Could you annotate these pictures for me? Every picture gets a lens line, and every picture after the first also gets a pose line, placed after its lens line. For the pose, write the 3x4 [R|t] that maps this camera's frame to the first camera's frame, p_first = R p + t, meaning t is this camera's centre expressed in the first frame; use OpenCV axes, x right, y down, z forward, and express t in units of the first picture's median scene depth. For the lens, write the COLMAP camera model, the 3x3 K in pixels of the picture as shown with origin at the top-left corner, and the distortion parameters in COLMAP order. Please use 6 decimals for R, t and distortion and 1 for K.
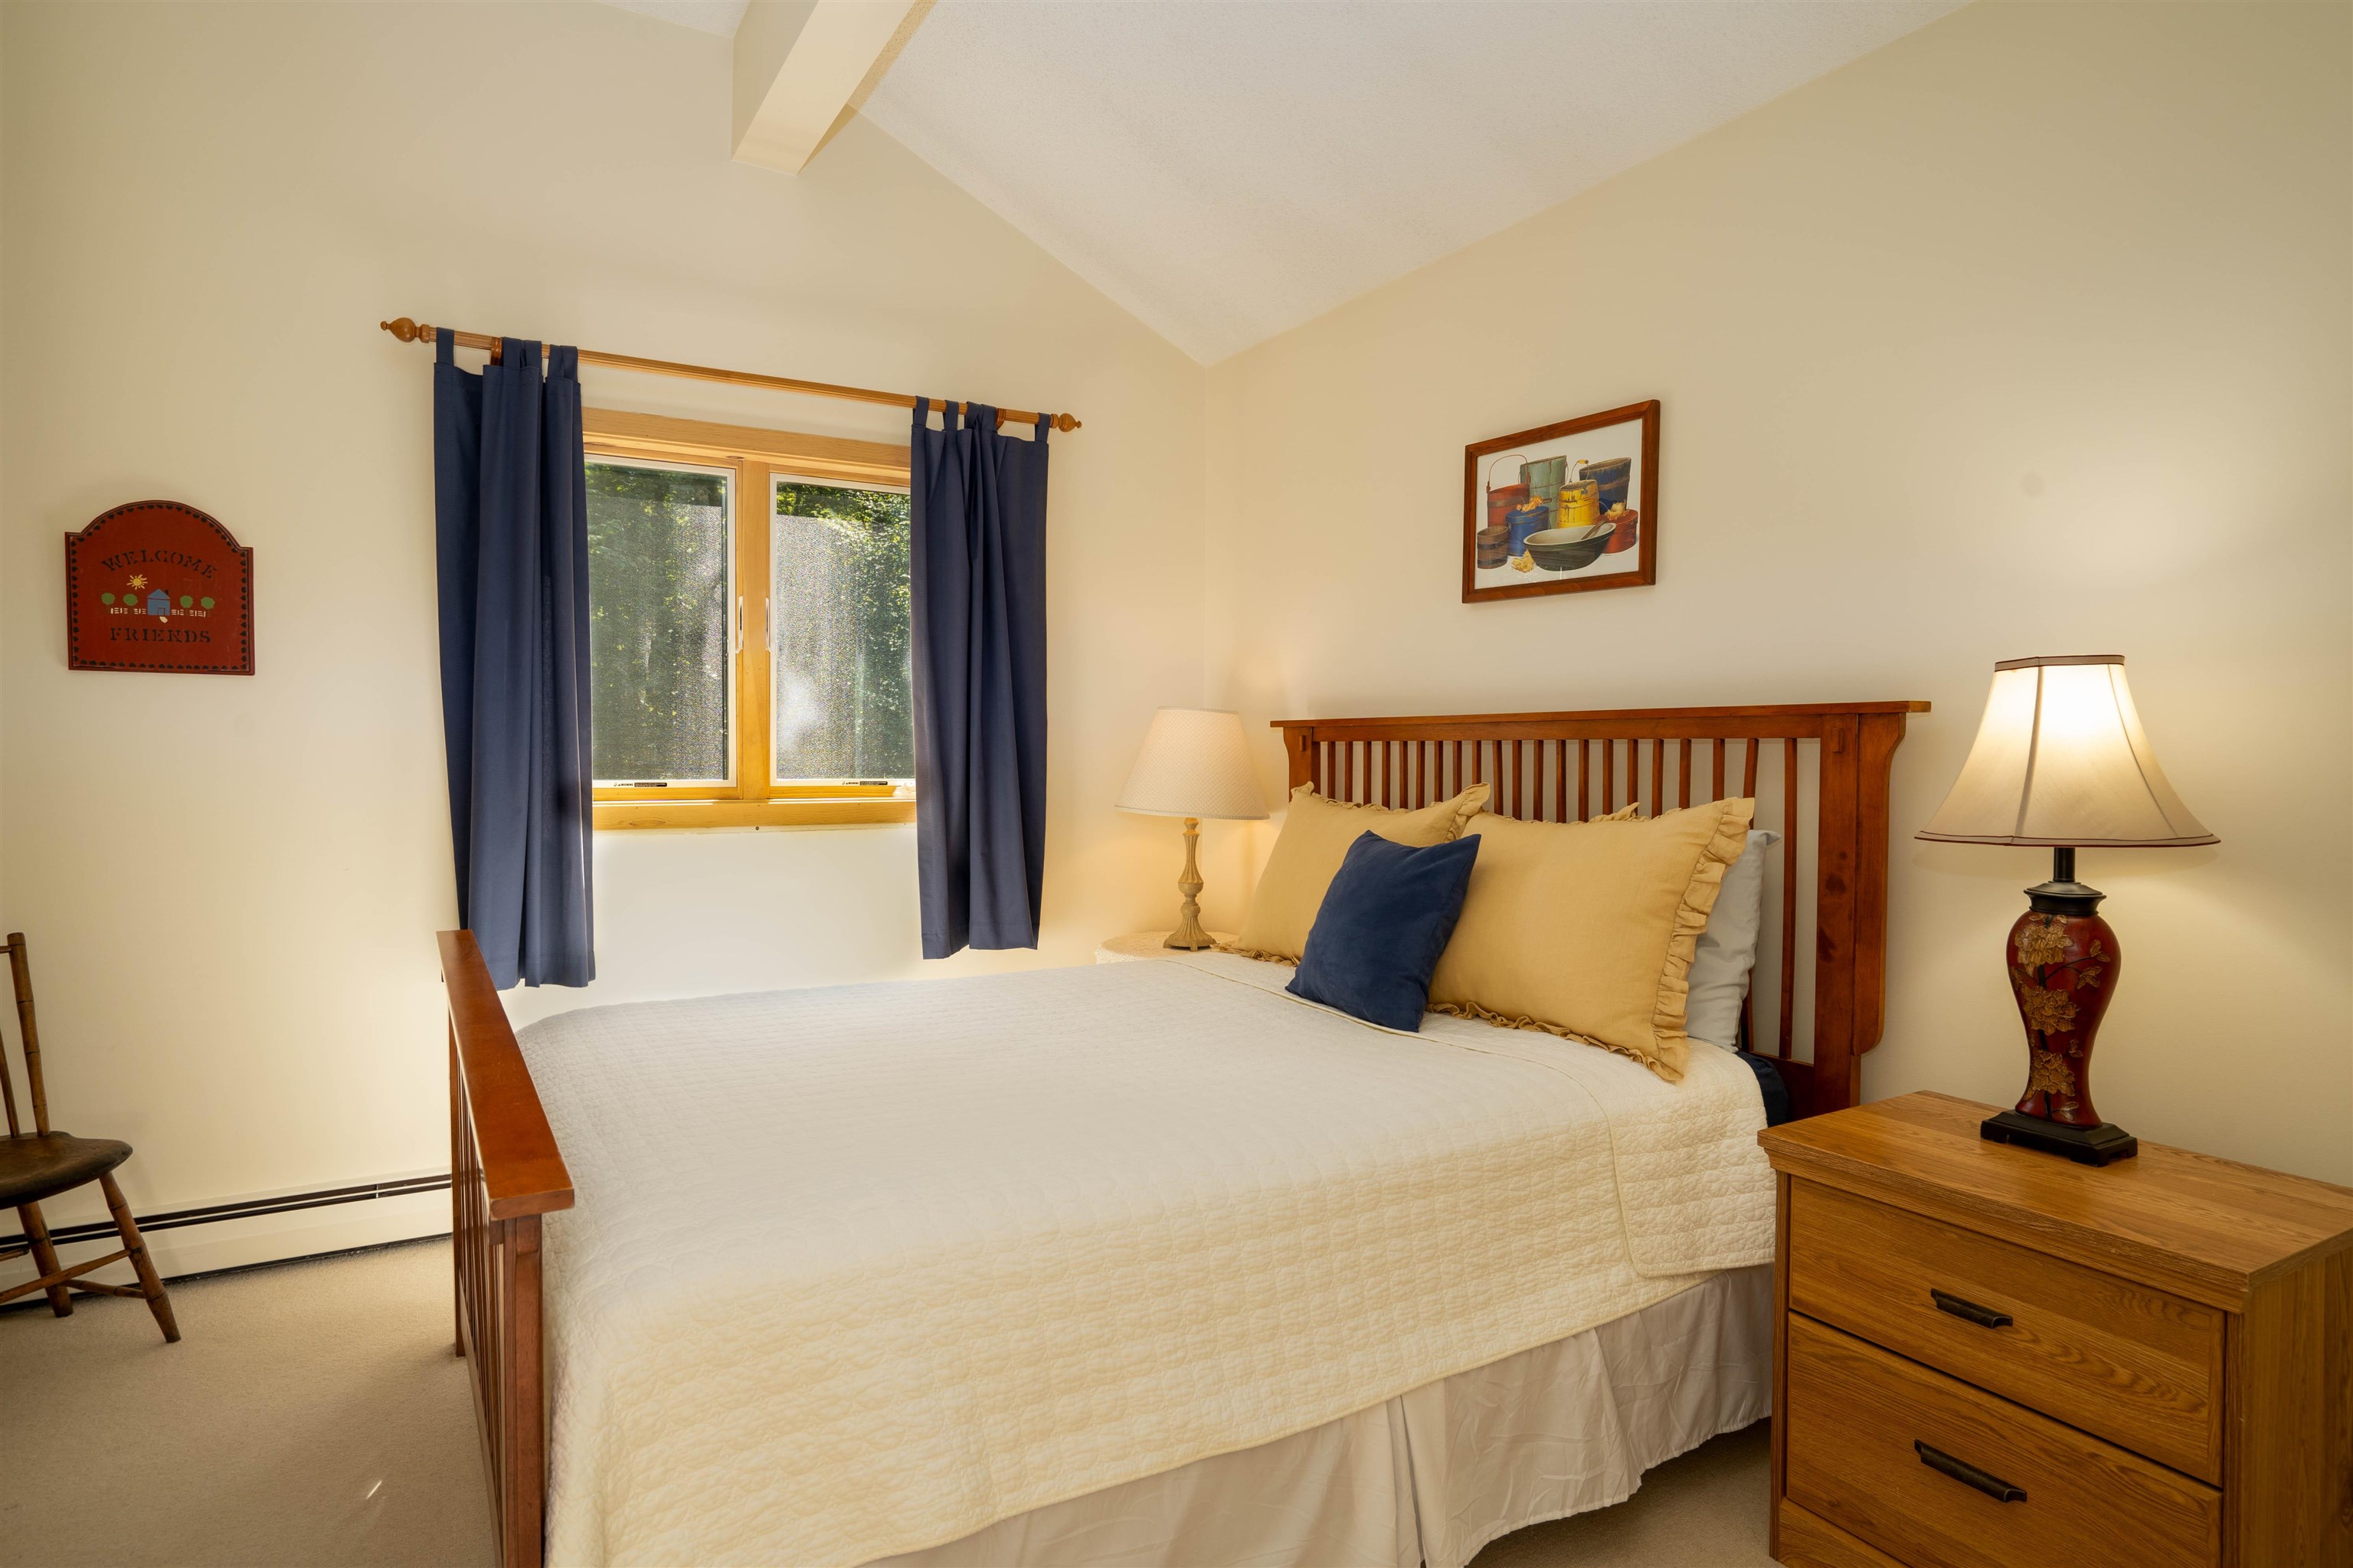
lens RADIAL K [[1305.9, 0, 1176.5], [0, 1305.9, 784.0], [0, 0, 1]] dist [-0.000034, 0.001162]
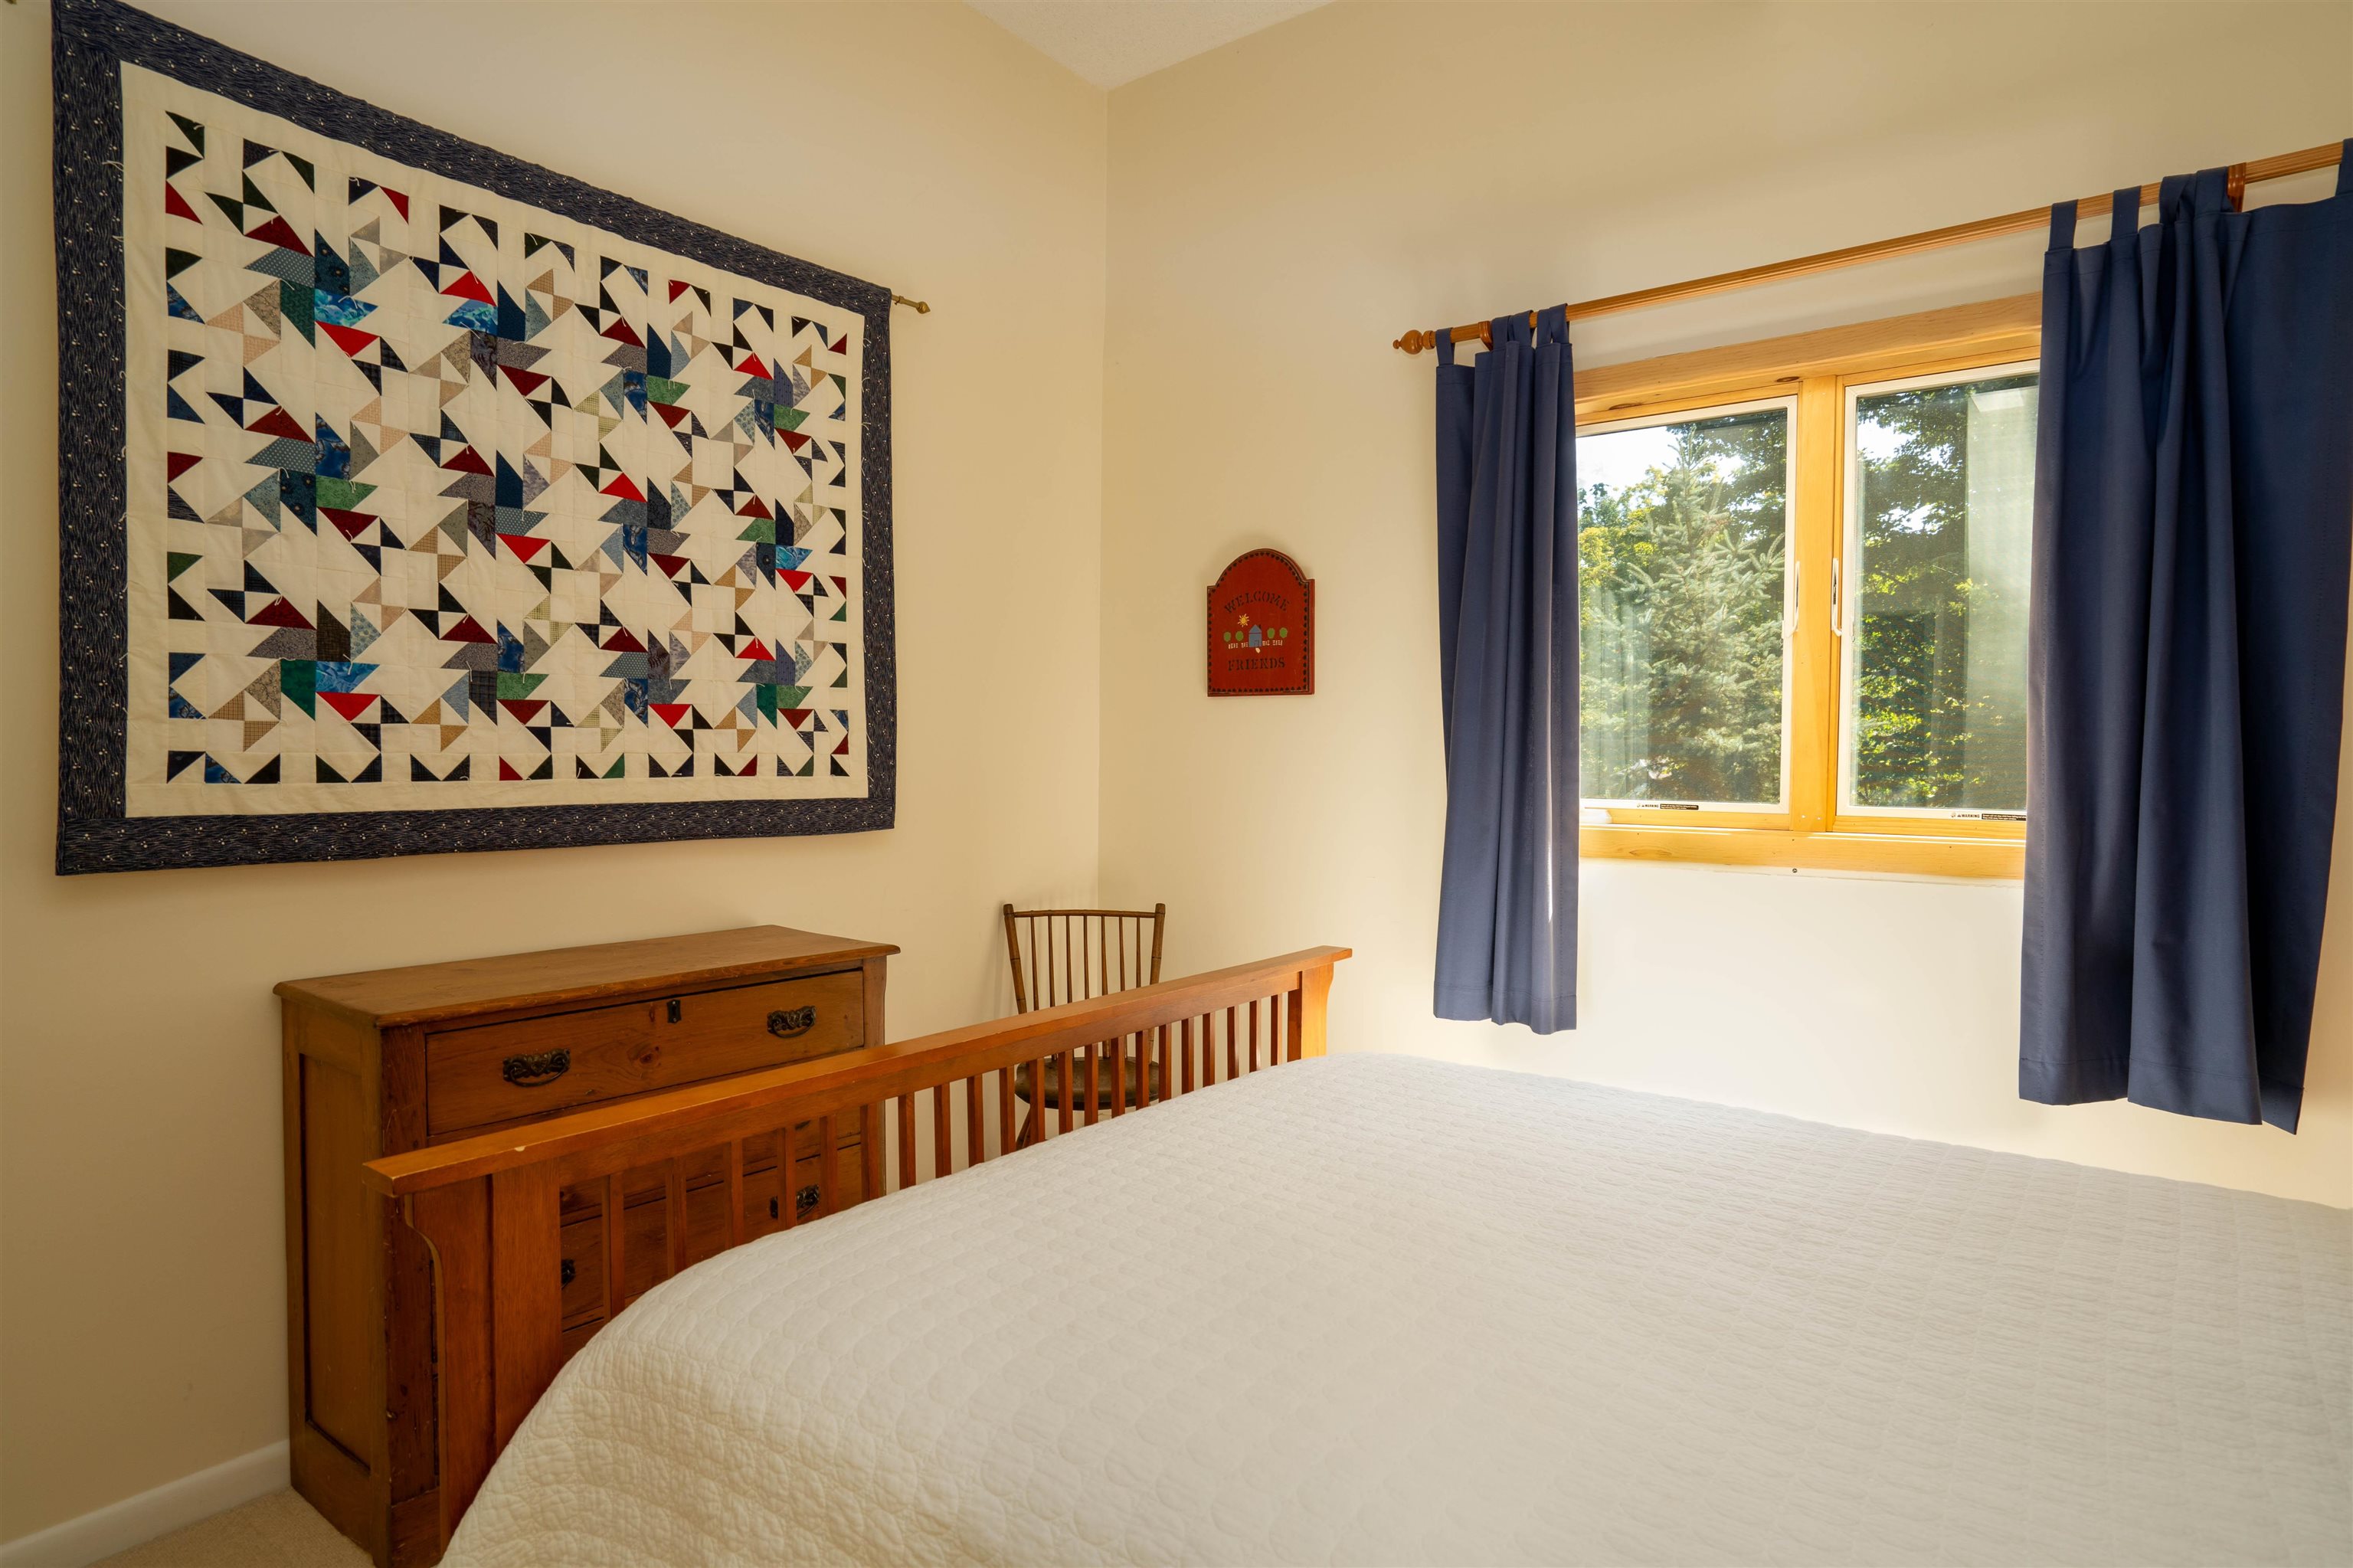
lens RADIAL K [[1305.9, 0, 1176.5], [0, 1305.9, 784.0], [0, 0, 1]] dist [-0.000034, 0.001162]
pose [[0.382023, 0.016035, -0.924014, 0.260201], [-0.036504, 0.999331, 0.002250, -0.004830], [0.923431, 0.032871, 0.382353, 0.441657]]
